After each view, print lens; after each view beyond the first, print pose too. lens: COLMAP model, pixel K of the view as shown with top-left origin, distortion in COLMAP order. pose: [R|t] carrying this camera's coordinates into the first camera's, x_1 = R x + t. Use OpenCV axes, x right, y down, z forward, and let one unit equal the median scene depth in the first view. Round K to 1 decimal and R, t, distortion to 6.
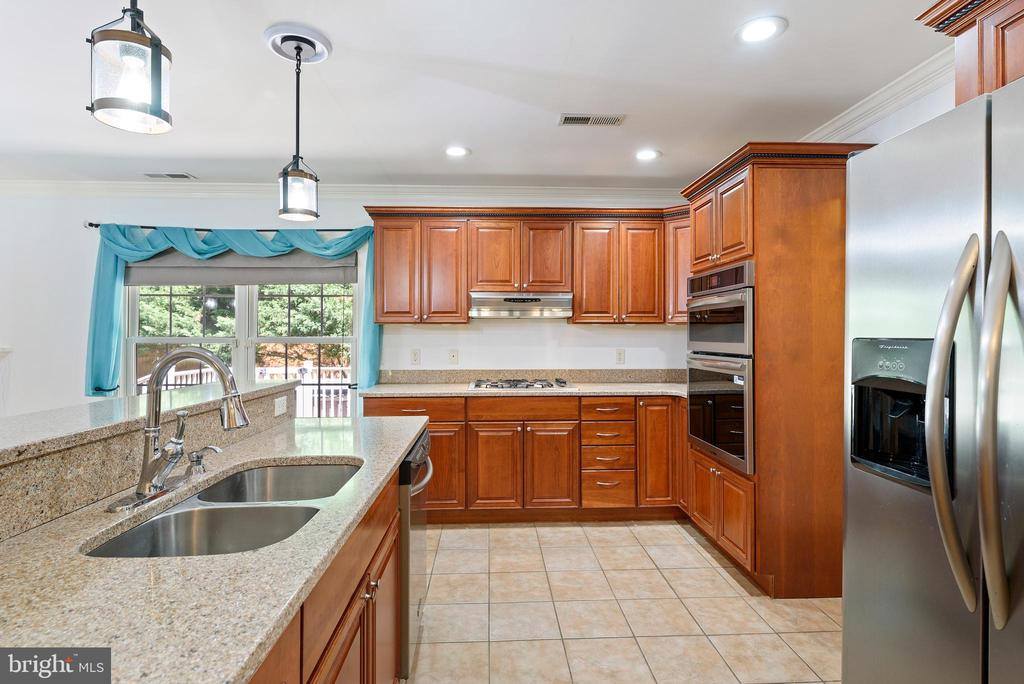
lens RADIAL K [[514.6, 0, 513.3], [0, 514.6, 336.5], [0, 0, 1]] dist [0.002653, 0.000327]
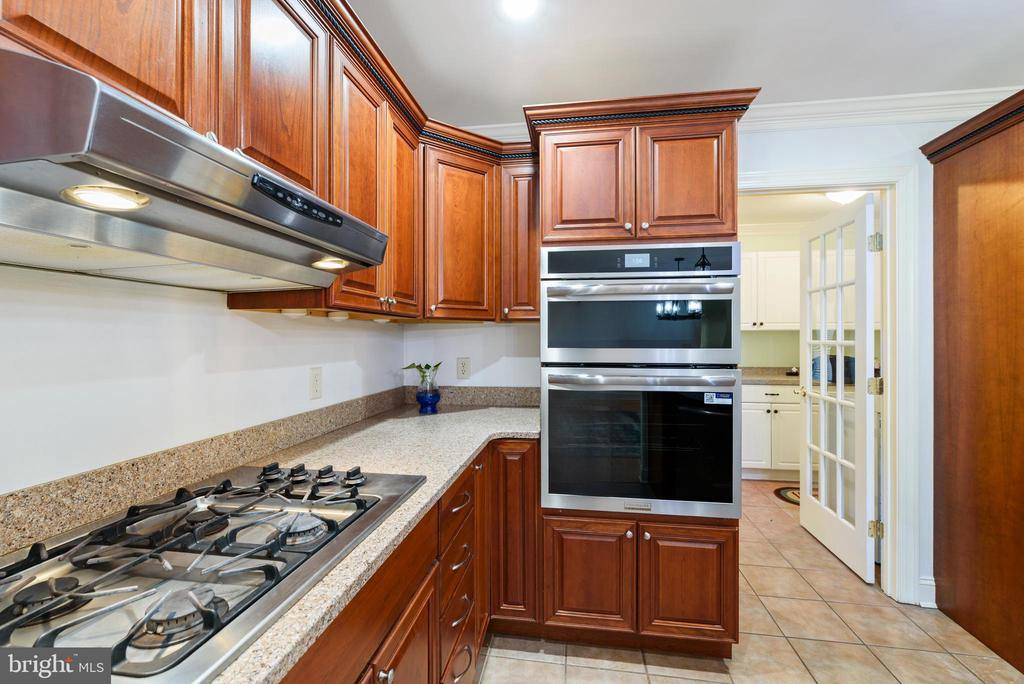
lens RADIAL K [[441.5, 0, 512.1], [0, 441.5, 336.4], [0, 0, 1]] dist [0.000424, 0.000493]
pose [[0.194645, 0.004764, 0.980862, -0.214416], [0.000337, 0.999988, -0.004923, -0.001926], [-0.980874, 0.001289, 0.194641, 0.990287]]
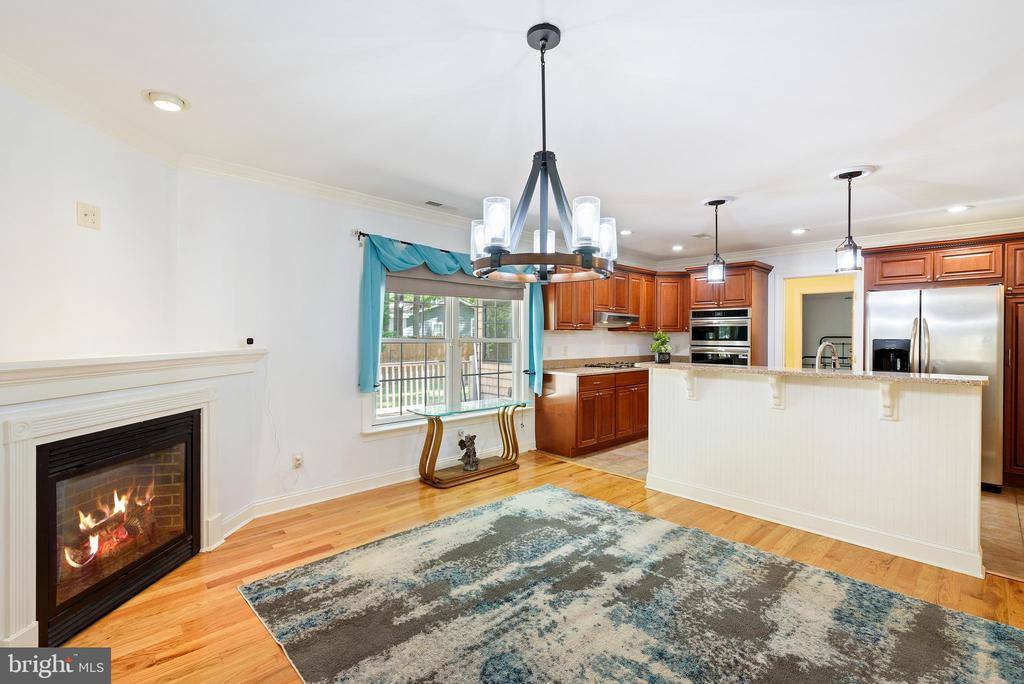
lens RADIAL K [[459.2, 0, 512.0], [0, 459.2, 342.0], [0, 0, 1]] dist [-0.001023, 0.000100]
pose [[0.747941, -0.004611, 0.663749, -1.531651], [-0.002907, 0.999944, 0.010222, -0.001577], [-0.663758, -0.009575, 0.747886, 0.090865]]
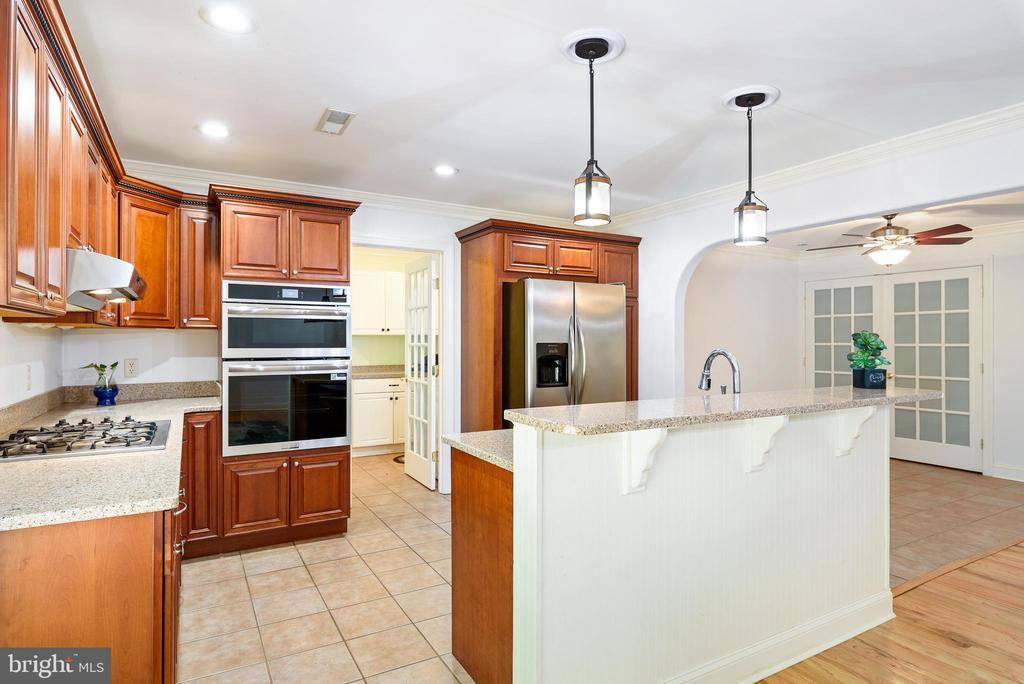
lens RADIAL K [[559.5, 0, 512.0], [0, 559.5, 342.0], [0, 0, 1]] dist [0.001674, 0.000252]
pose [[-0.461788, -0.002070, 0.886988, -0.853175], [-0.000460, 0.999998, 0.002095, -0.004620], [-0.886990, 0.000559, -0.461788, 1.069226]]
